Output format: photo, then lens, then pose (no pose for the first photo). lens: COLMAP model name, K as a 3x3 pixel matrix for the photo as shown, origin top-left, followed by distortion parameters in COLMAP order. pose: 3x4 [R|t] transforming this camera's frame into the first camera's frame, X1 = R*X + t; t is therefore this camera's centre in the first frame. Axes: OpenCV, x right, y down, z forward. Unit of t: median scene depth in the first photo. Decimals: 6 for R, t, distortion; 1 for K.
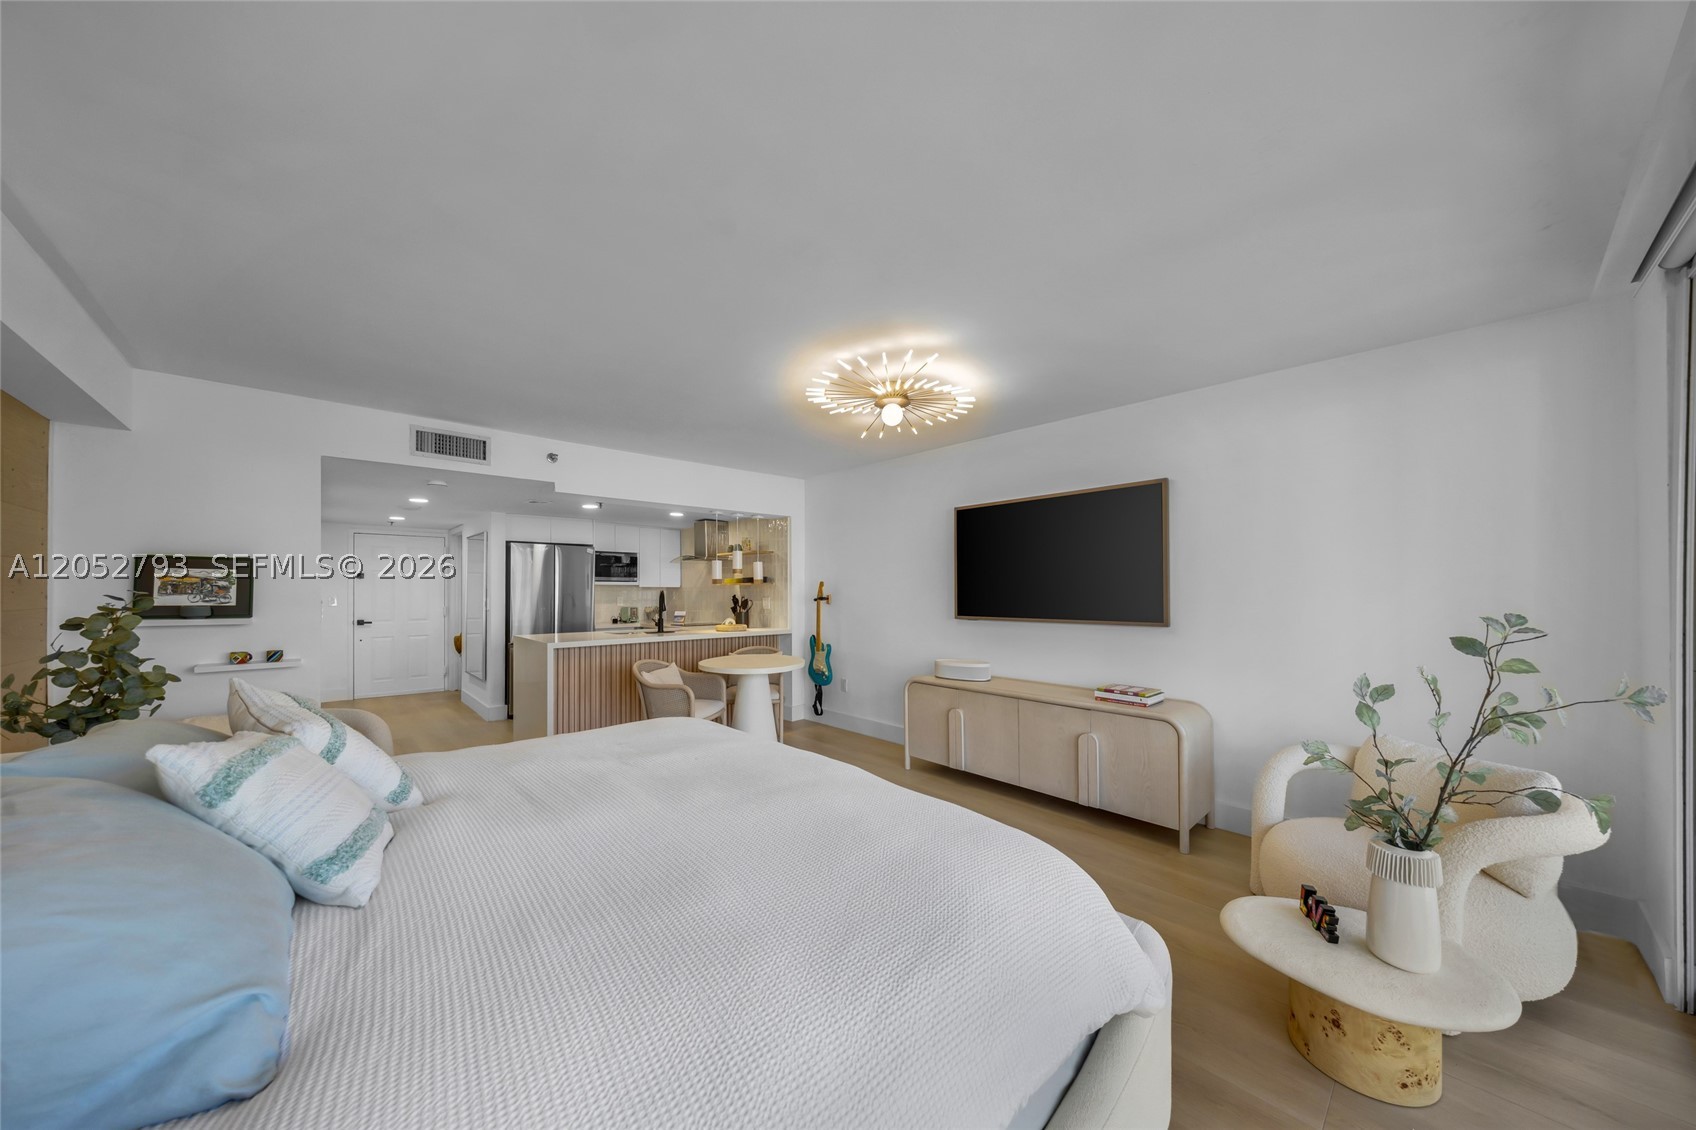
lens RADIAL K [[565.4, 0, 838.7], [0, 565.4, 587.4], [0, 0, 1]] dist [-0.000433, -0.000801]
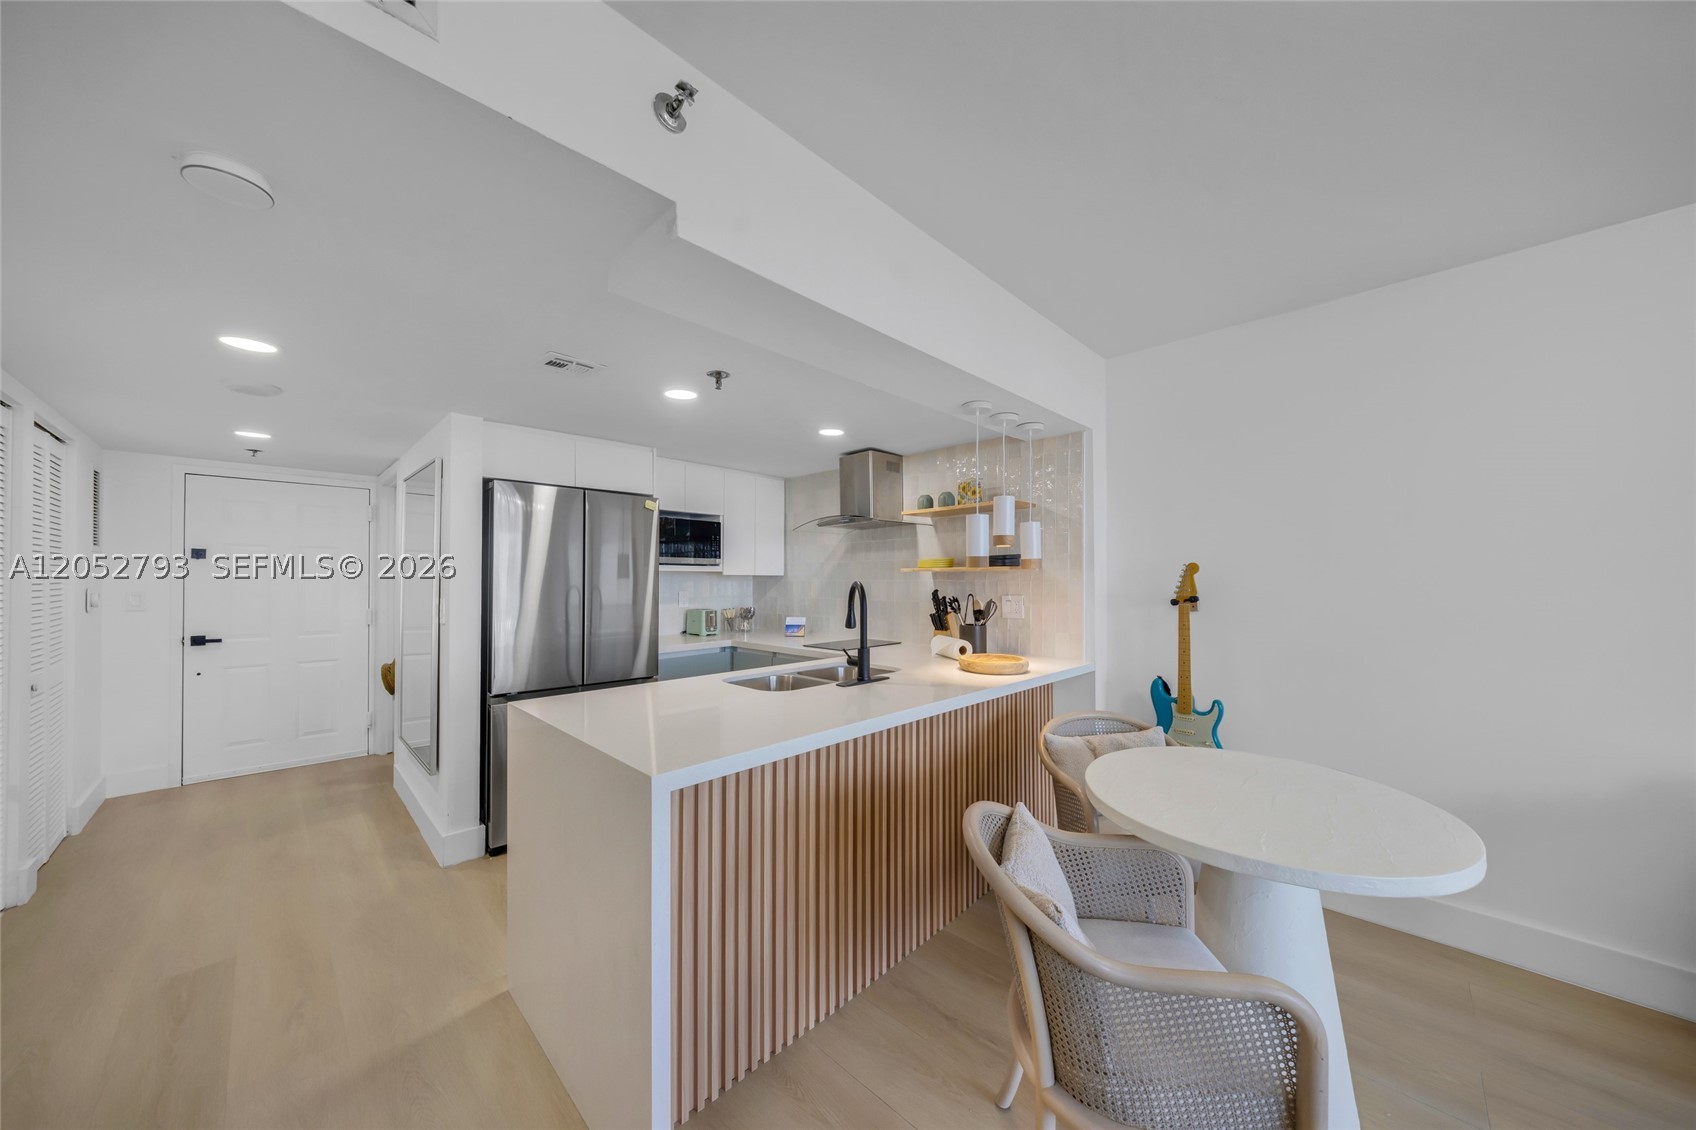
lens RADIAL K [[565.4, 0, 853.7], [0, 565.4, 573.7], [0, 0, 1]] dist [-0.000433, -0.000801]
pose [[0.998284, 0.002006, 0.058532, -0.298863], [-0.001639, 0.999979, -0.006324, 0.001756], [-0.058543, 0.006218, 0.998266, 0.497467]]
